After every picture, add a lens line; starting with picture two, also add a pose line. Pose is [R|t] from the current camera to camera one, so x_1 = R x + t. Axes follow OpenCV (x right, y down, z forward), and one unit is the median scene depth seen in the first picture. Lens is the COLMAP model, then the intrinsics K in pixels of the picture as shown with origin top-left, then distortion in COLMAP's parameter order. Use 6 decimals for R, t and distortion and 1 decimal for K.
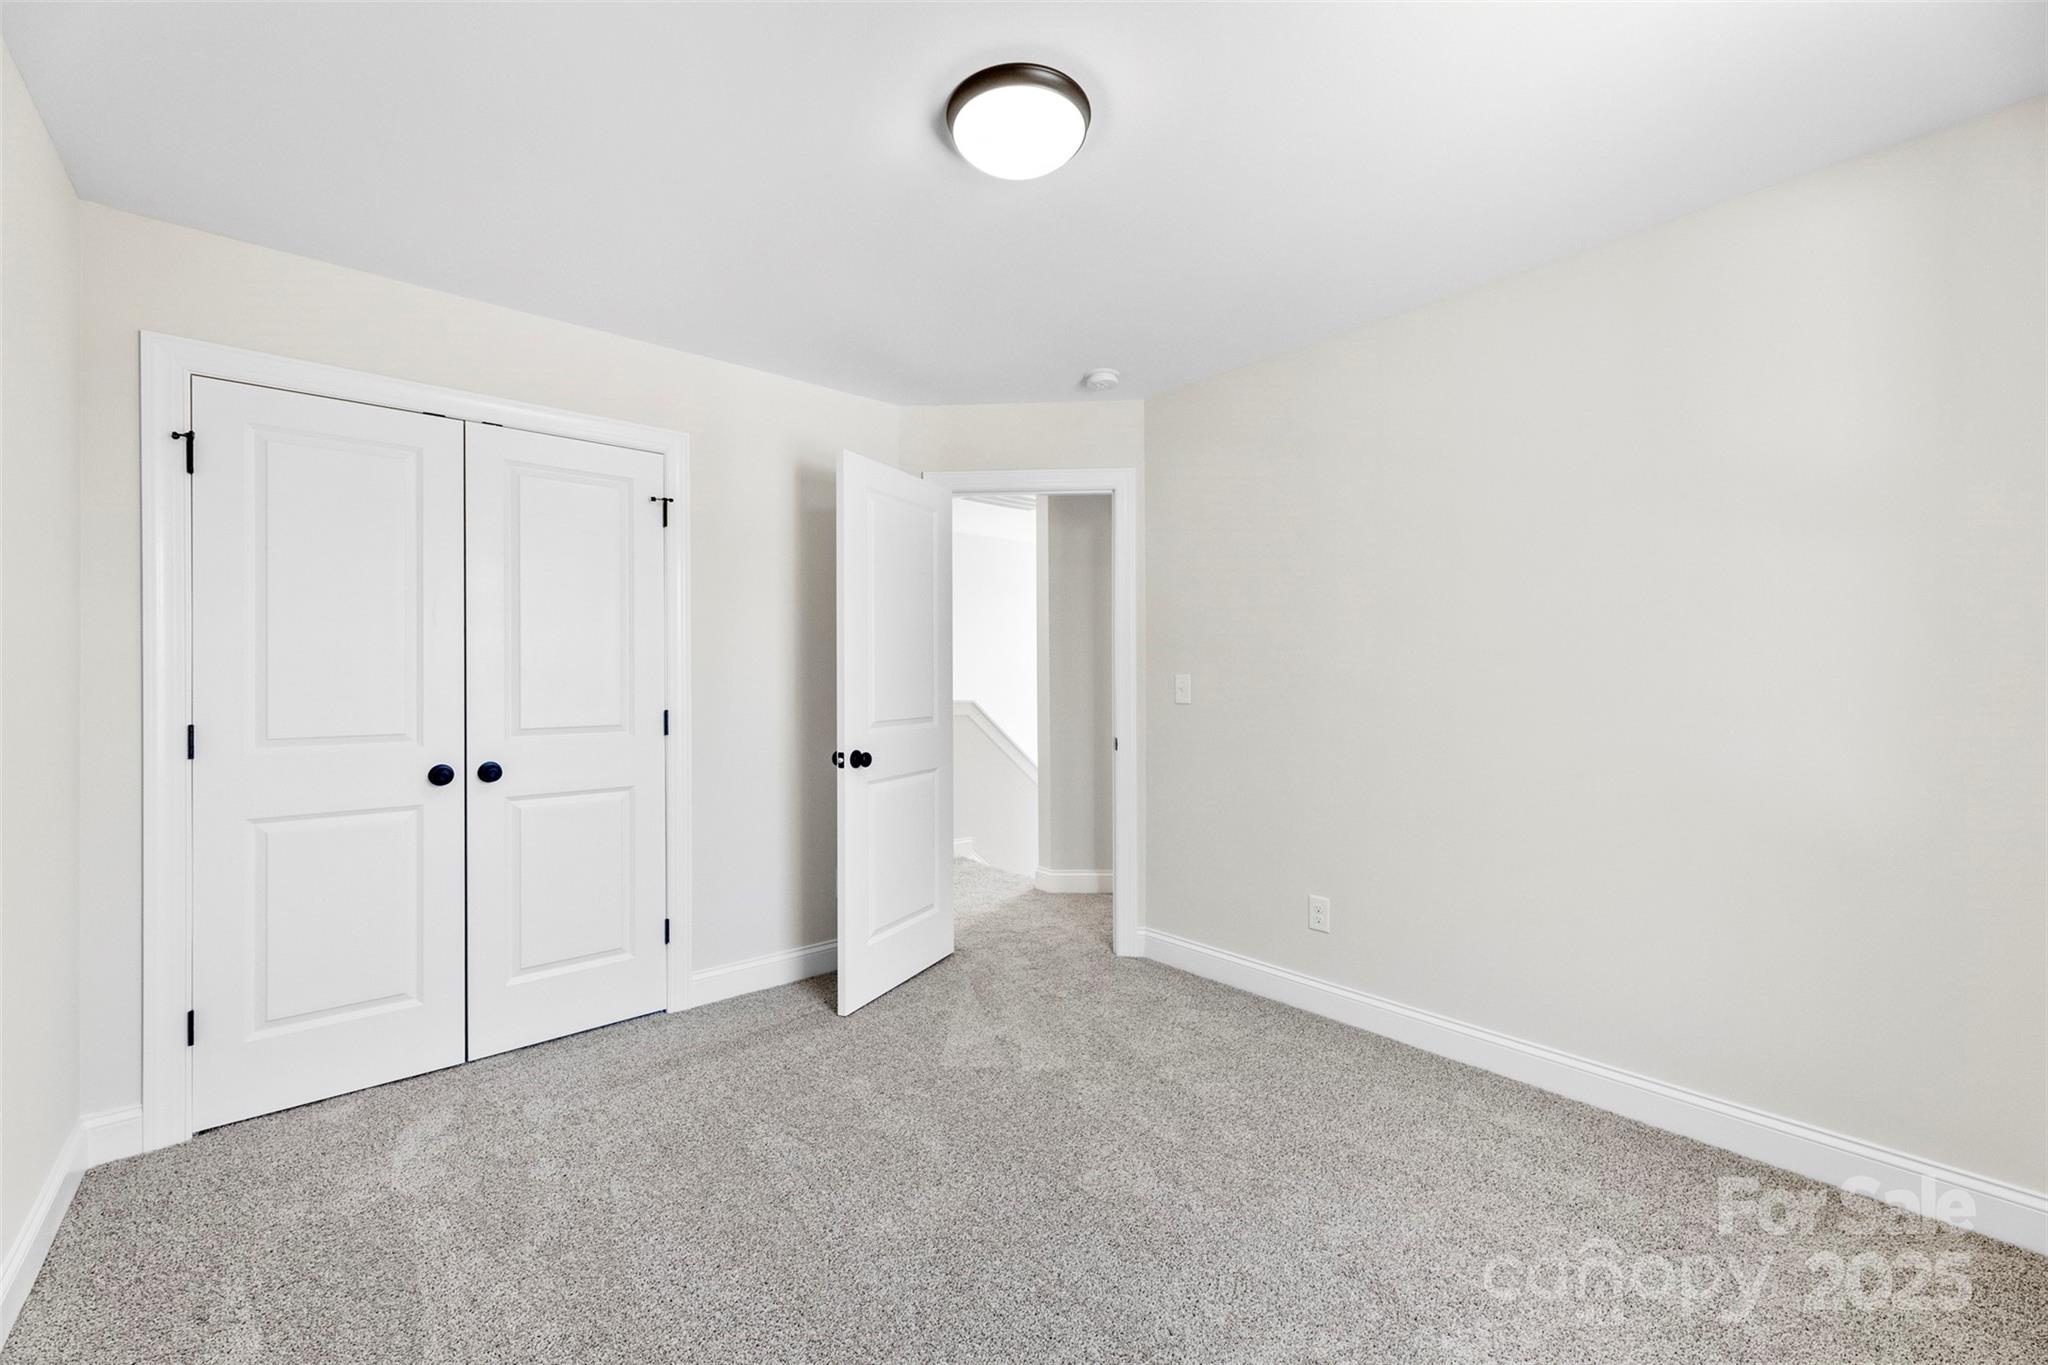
lens RADIAL K [[818.6, 0, 1017.5], [0, 818.6, 673.0], [0, 0, 1]] dist [0.004163, 0.000447]
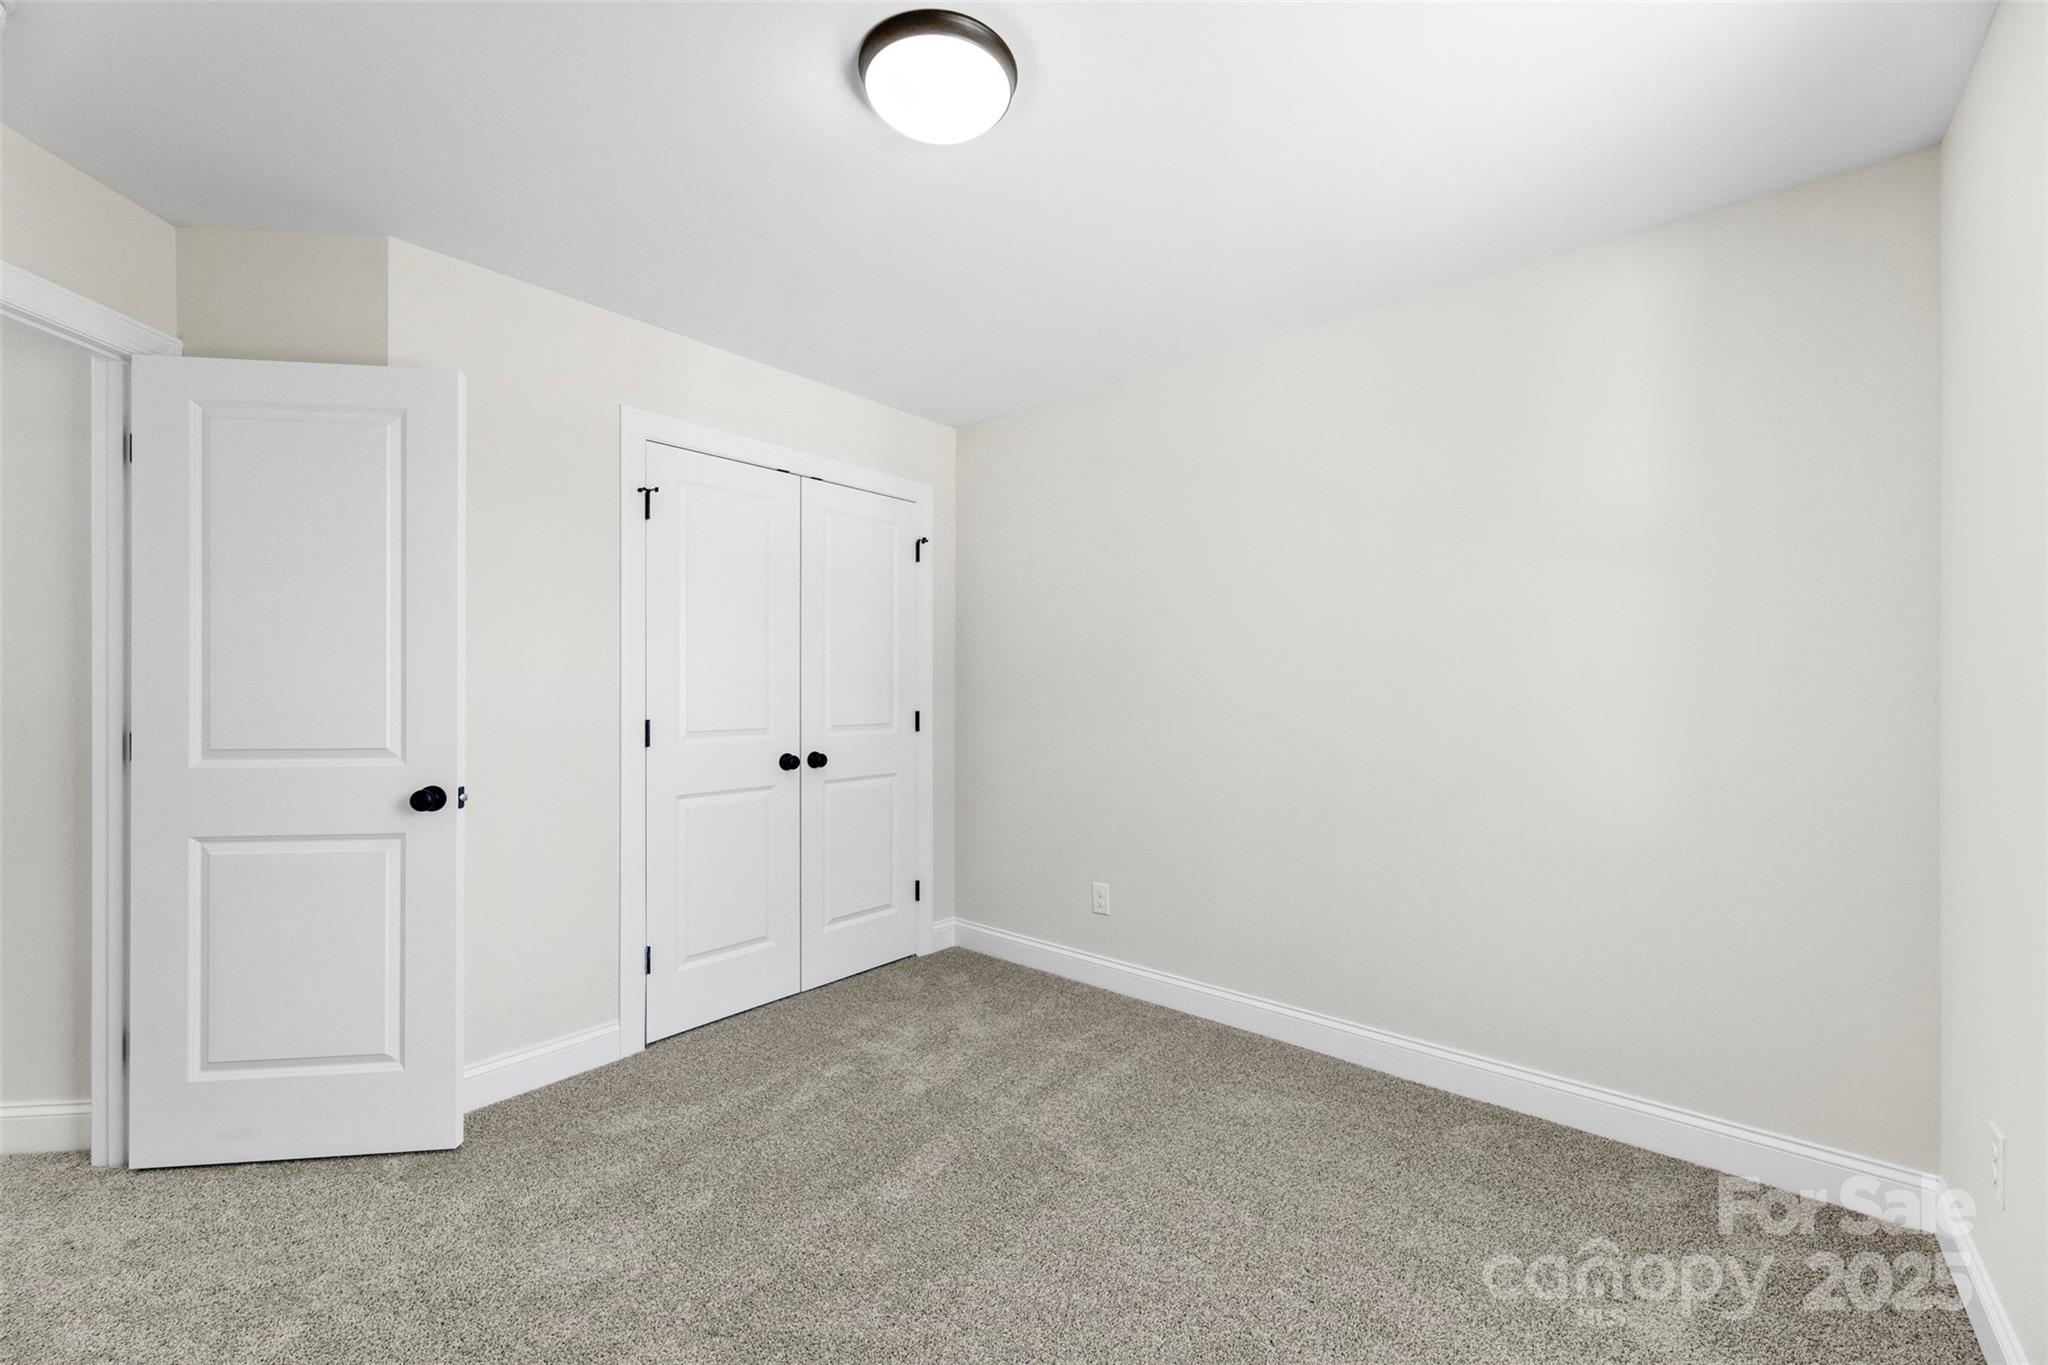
lens RADIAL K [[852.1, 0, 1069.5], [0, 852.1, 679.4], [0, 0, 1]] dist [-0.004999, -0.000044]
pose [[0.975262, 0.006334, 0.220960, -0.552697], [-0.006116, 0.999980, -0.001669, -0.000630], [-0.220966, 0.000276, 0.975281, -0.337271]]
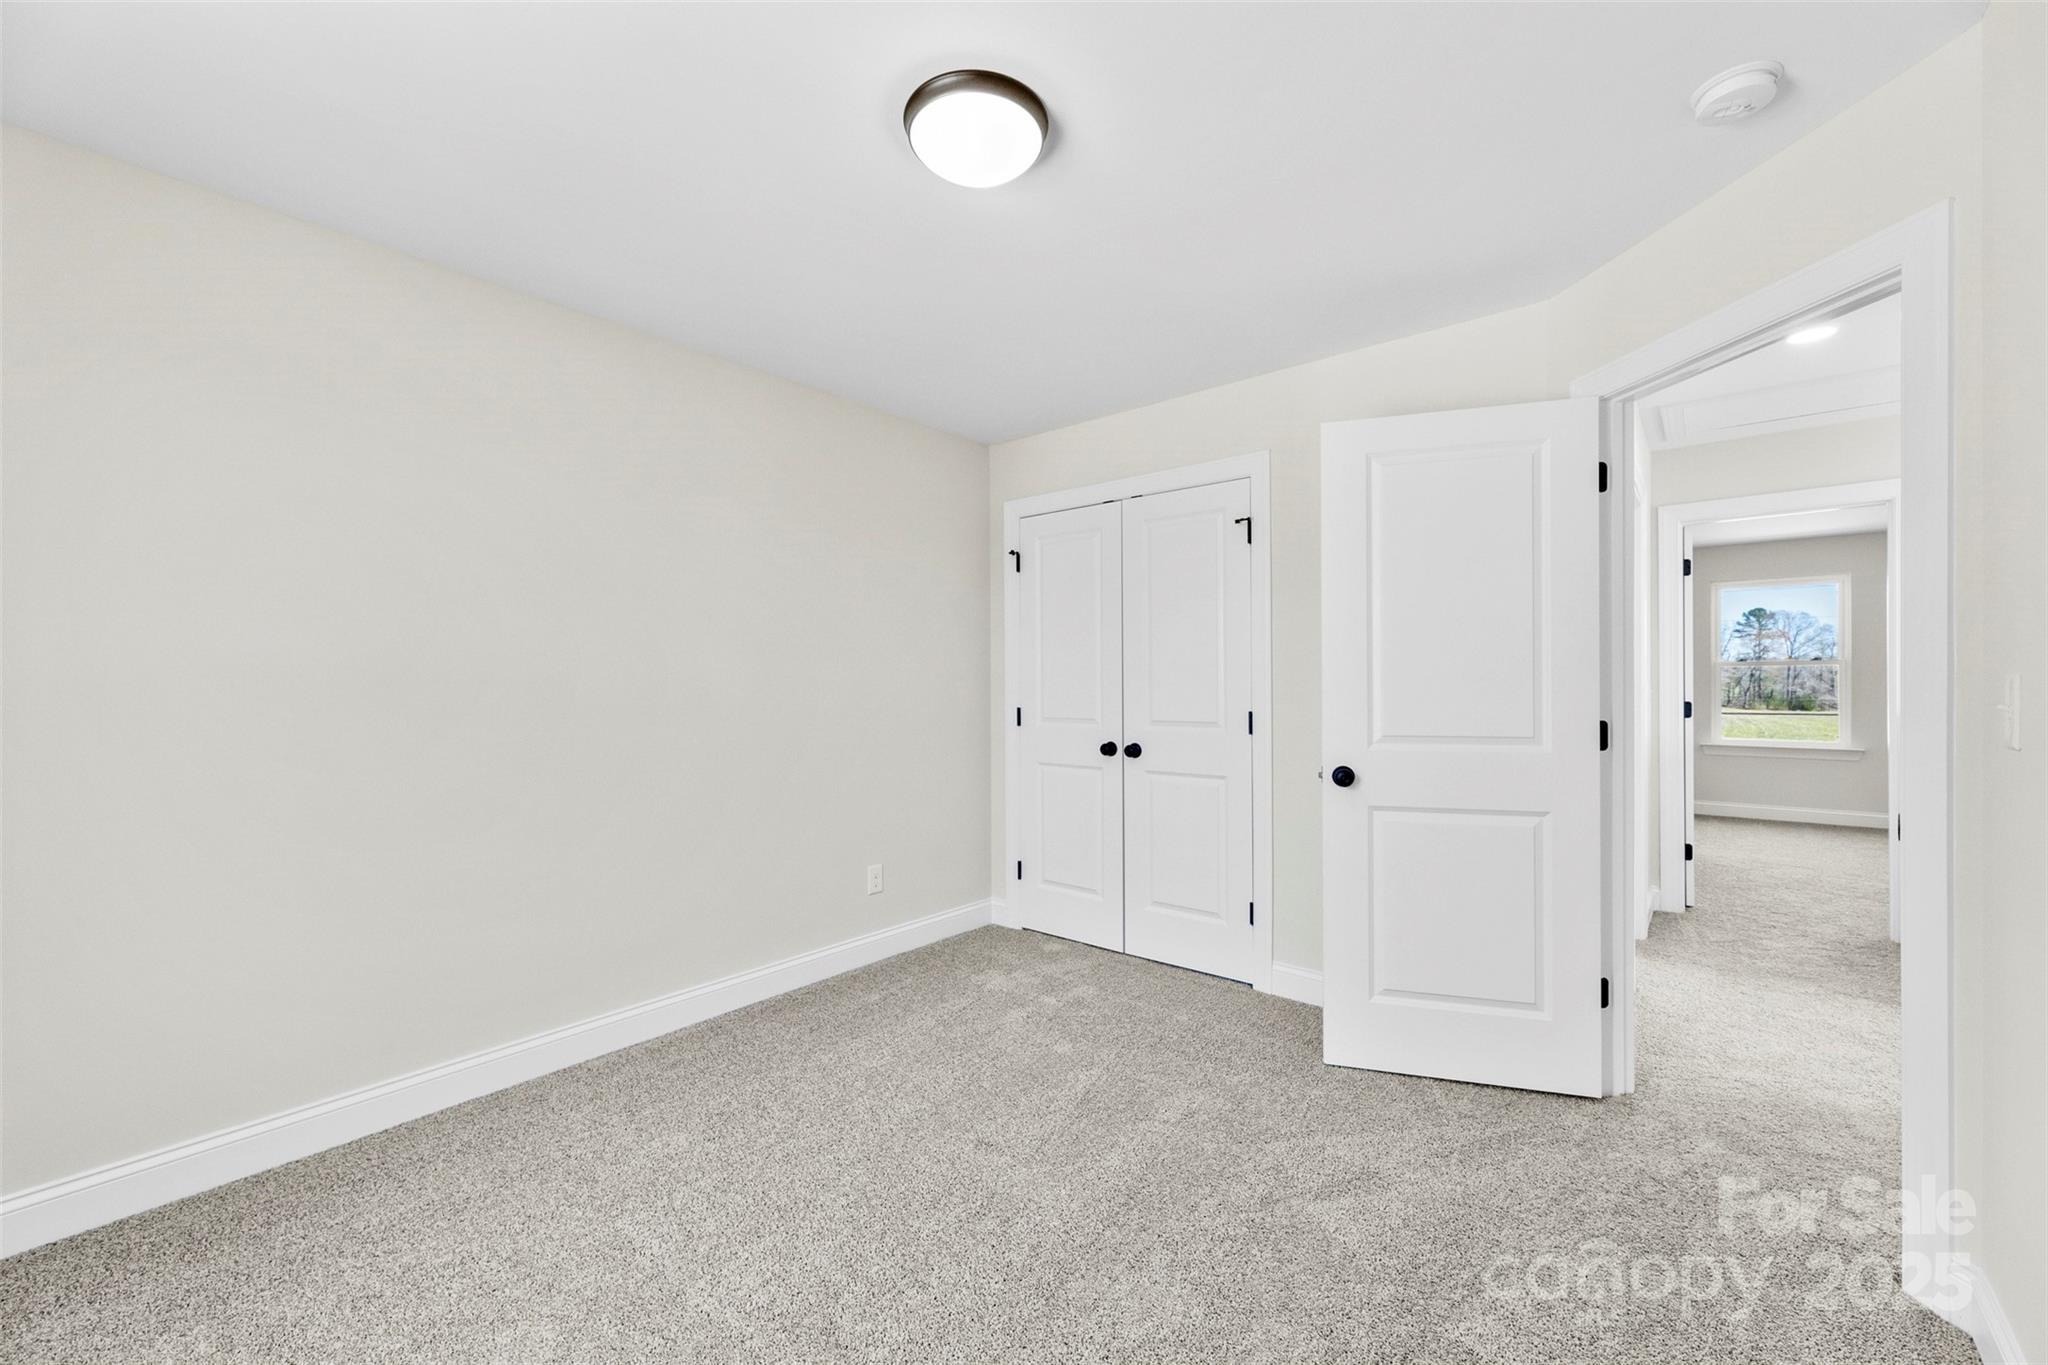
lens RADIAL K [[818.6, 0, 1033.1], [0, 818.6, 679.6], [0, 0, 1]] dist [0.004163, 0.000447]
pose [[0.160517, -0.001578, -0.987032, 0.685009], [0.008553, 0.999963, -0.000208, 0.001112], [0.986996, -0.008409, 0.160525, 0.611733]]
